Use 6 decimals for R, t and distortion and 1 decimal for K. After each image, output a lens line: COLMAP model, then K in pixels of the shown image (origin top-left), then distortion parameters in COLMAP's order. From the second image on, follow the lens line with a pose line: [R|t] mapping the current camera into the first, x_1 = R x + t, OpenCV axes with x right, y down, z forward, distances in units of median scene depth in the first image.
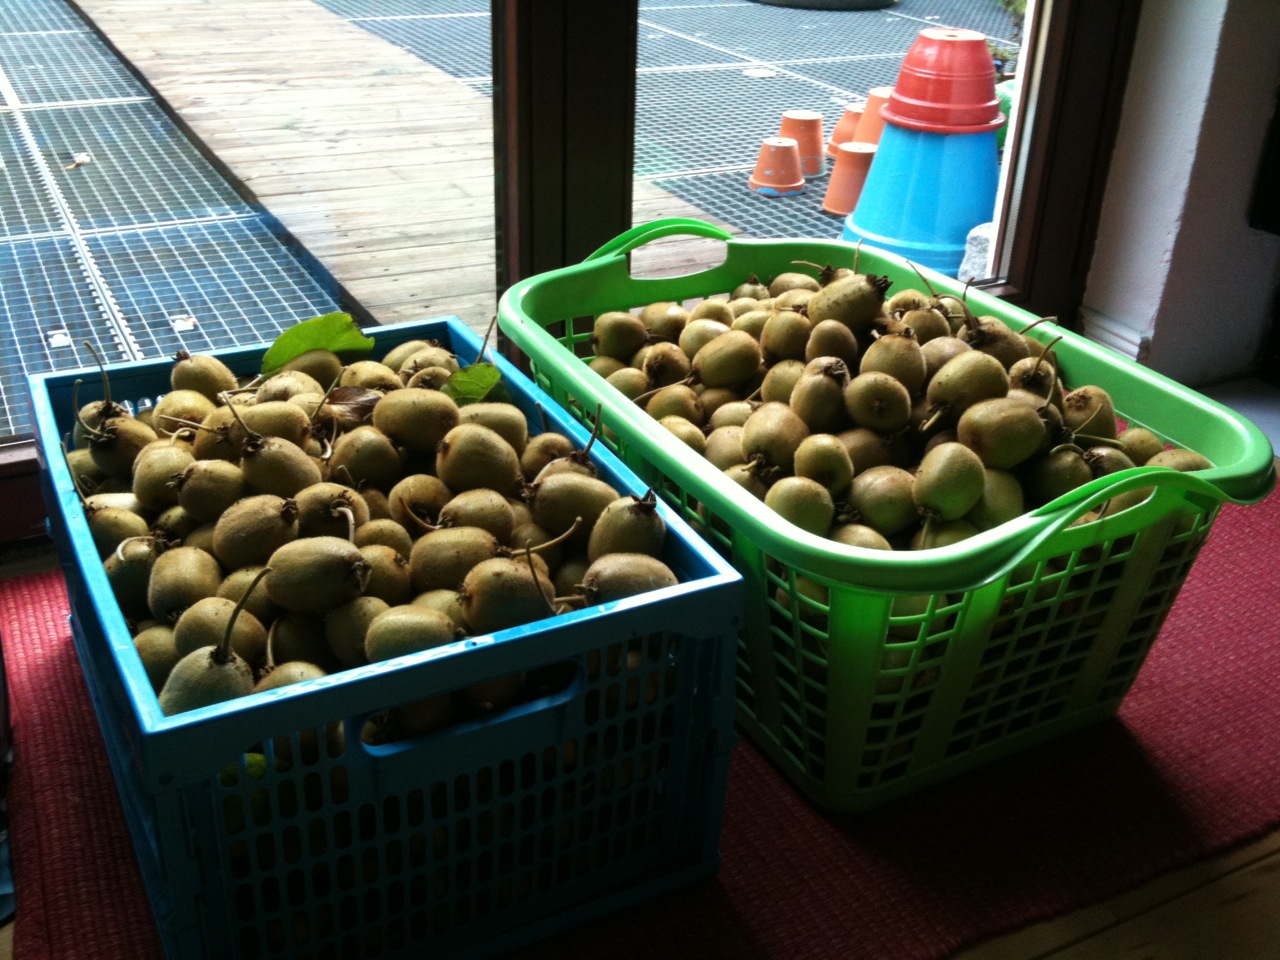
lens RADIAL K [[1346.4, 0, 640.0], [0, 1346.4, 480.0], [0, 0, 1]] dist [0.019839, -0.140395]
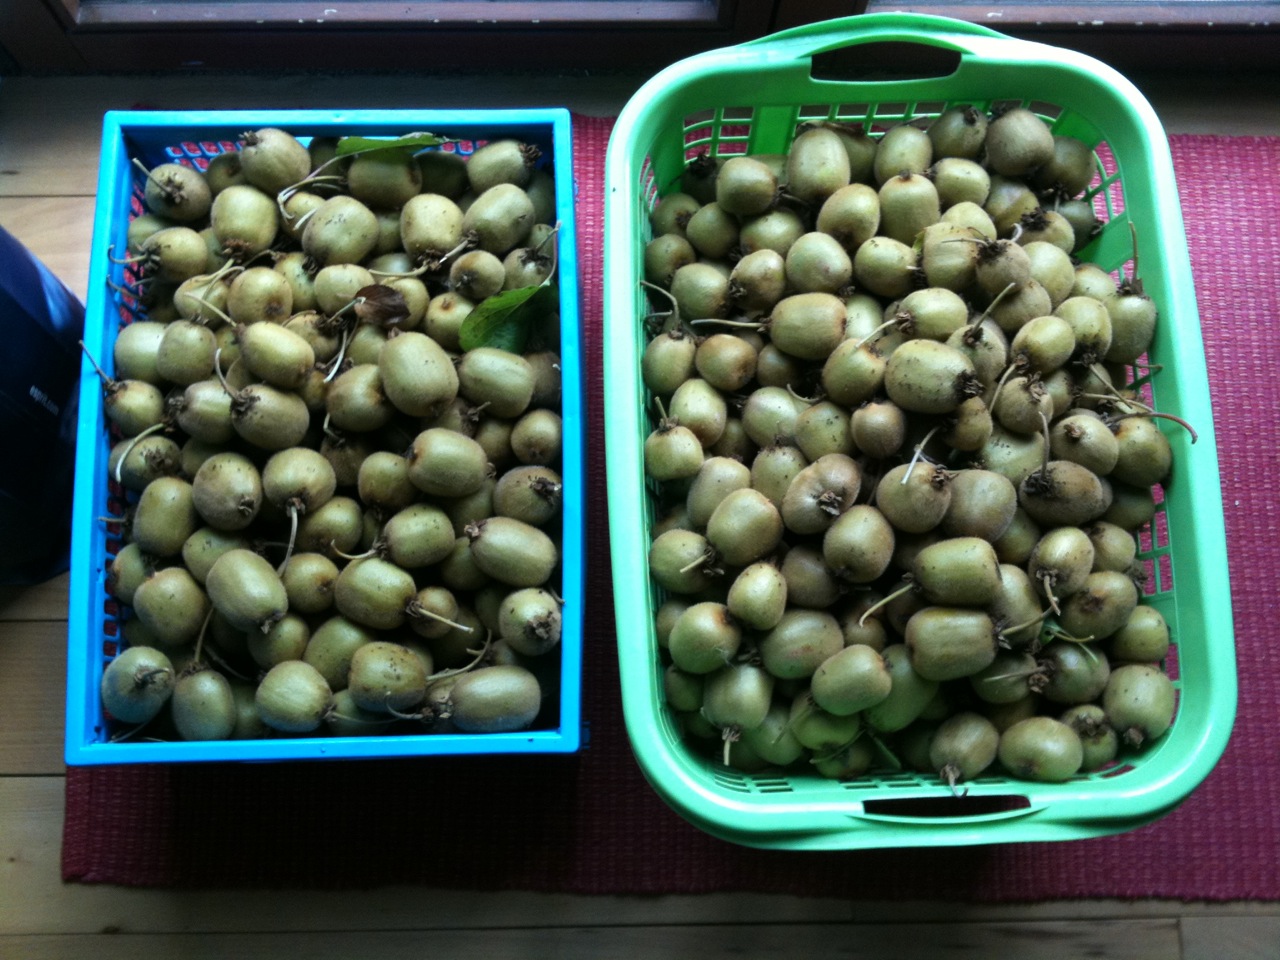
lens RADIAL K [[1346.4, 0, 640.0], [0, 1346.4, 480.0], [0, 0, 1]] dist [0.019839, -0.140395]
pose [[0.890576, 0.443356, -0.101540, 0.115582], [-0.206035, 0.592266, 0.778955, -0.797266], [0.405493, -0.672797, 0.618805, 0.385107]]
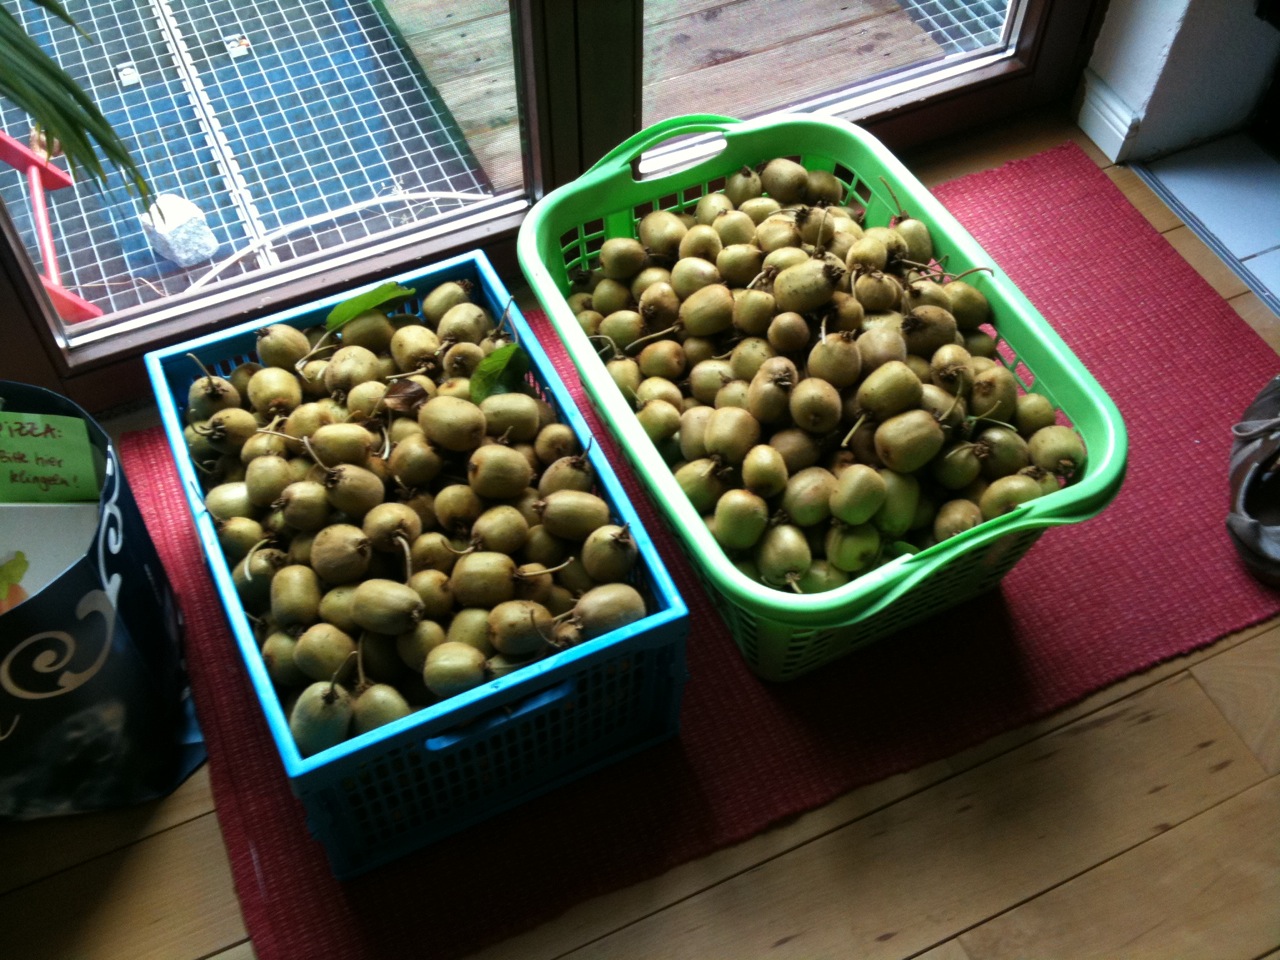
lens RADIAL K [[1346.4, 0, 640.0], [0, 1346.4, 480.0], [0, 0, 1]] dist [0.019839, -0.140395]
pose [[0.998343, 0.022715, -0.052879, 0.081540], [0.003580, 0.892521, 0.450991, -0.567368], [0.057440, -0.450433, 0.890960, -0.160250]]
